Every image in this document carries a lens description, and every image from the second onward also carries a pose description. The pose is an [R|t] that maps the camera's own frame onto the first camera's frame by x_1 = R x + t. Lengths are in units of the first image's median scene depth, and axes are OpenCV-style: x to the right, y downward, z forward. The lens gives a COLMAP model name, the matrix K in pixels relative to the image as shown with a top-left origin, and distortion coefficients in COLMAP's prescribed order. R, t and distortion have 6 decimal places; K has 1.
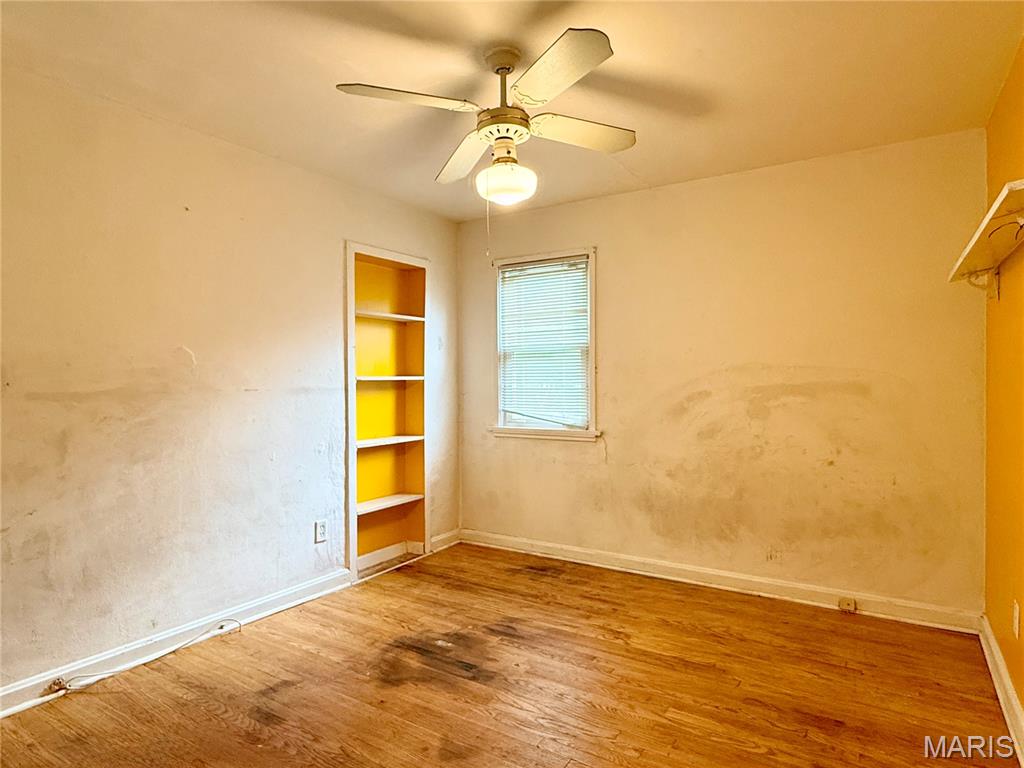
lens RADIAL K [[599.8, 0, 513.9], [0, 599.8, 380.8], [0, 0, 1]] dist [0.001168, -0.000461]
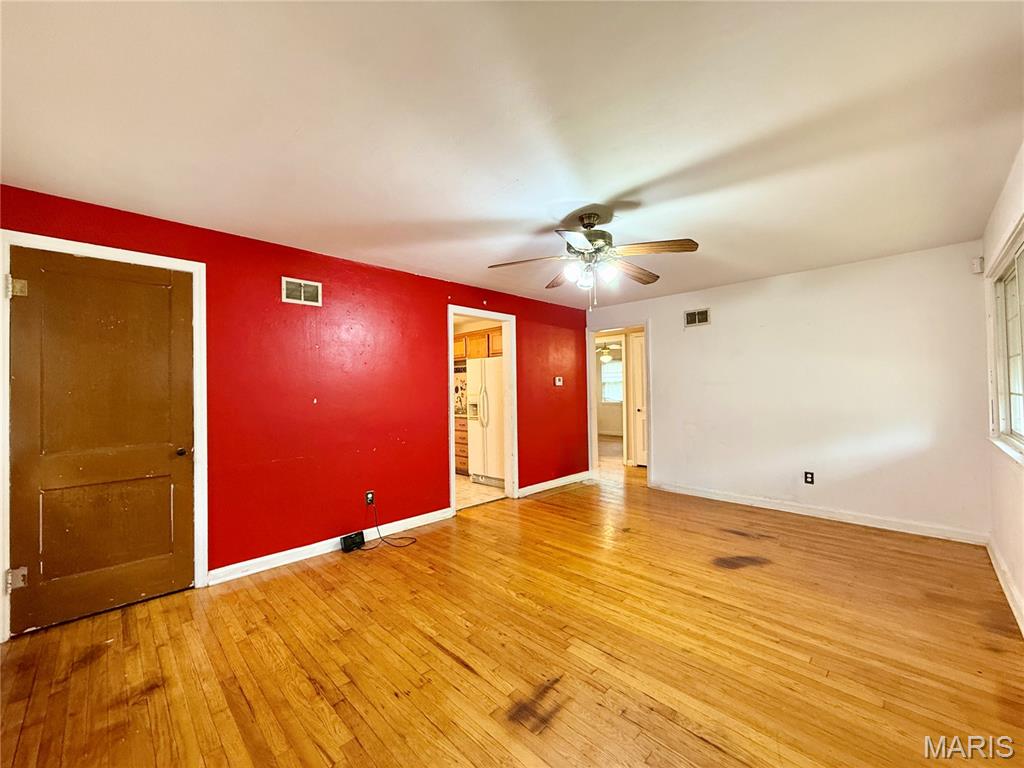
lens RADIAL K [[409.8, 0, 510.1], [0, 409.8, 383.0], [0, 0, 1]] dist [0.000515, 0.000039]
pose [[0.976258, -0.009956, -0.216383, -0.042631], [0.006634, 0.999849, -0.016072, -0.010177], [0.216511, 0.014255, 0.976176, -2.001961]]
